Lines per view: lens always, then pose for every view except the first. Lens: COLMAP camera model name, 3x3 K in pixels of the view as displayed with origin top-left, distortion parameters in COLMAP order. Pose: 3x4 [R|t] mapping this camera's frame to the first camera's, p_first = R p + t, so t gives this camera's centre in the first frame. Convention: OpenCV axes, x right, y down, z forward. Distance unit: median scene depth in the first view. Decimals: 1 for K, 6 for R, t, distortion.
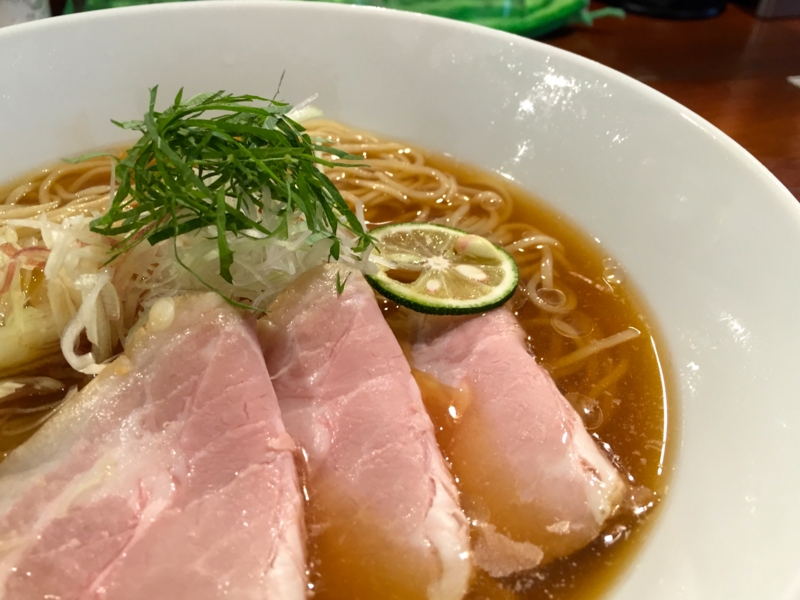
lens RADIAL K [[731.6, 0, 393.8], [0, 731.6, 306.3], [0, 0, 1]] dist [0.030348, 0.000000]
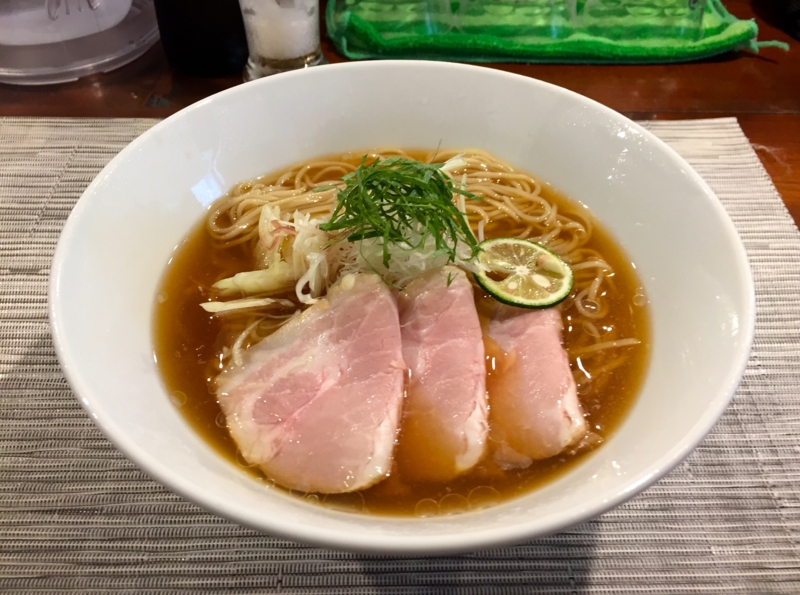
lens RADIAL K [[677.5, 0, 404.2], [0, 677.5, 296.5], [0, 0, 1]] dist [0.043521, -0.015731]
pose [[0.952877, 0.185893, -0.239727, 0.220169], [-0.159432, 0.979189, 0.125580, -0.180882], [0.258082, -0.081442, 0.962684, -0.569734]]
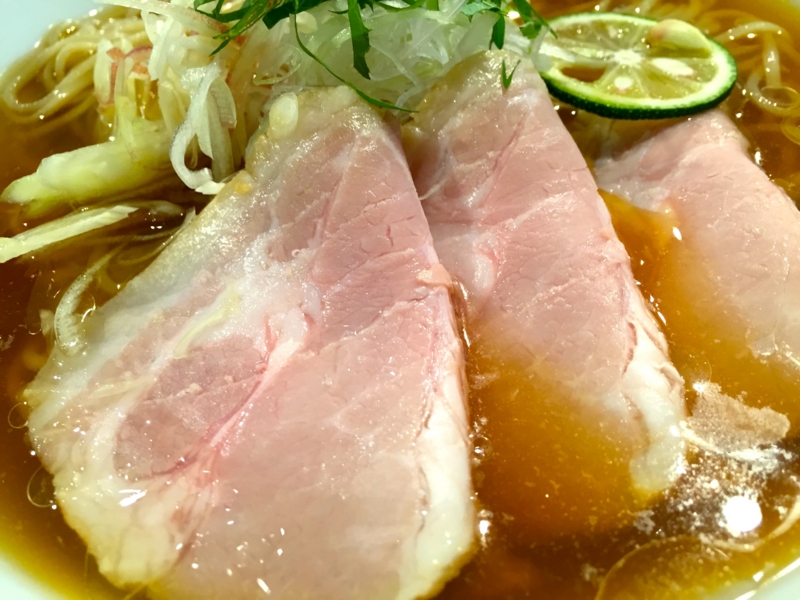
lens RADIAL K [[677.5, 0, 418.9], [0, 677.5, 285.5], [0, 0, 1]] dist [0.043521, -0.015731]
pose [[0.987057, 0.010239, -0.160043, -0.049364], [0.016287, 0.986400, 0.163556, 0.071827], [0.159541, -0.164045, 0.973466, 0.264324]]
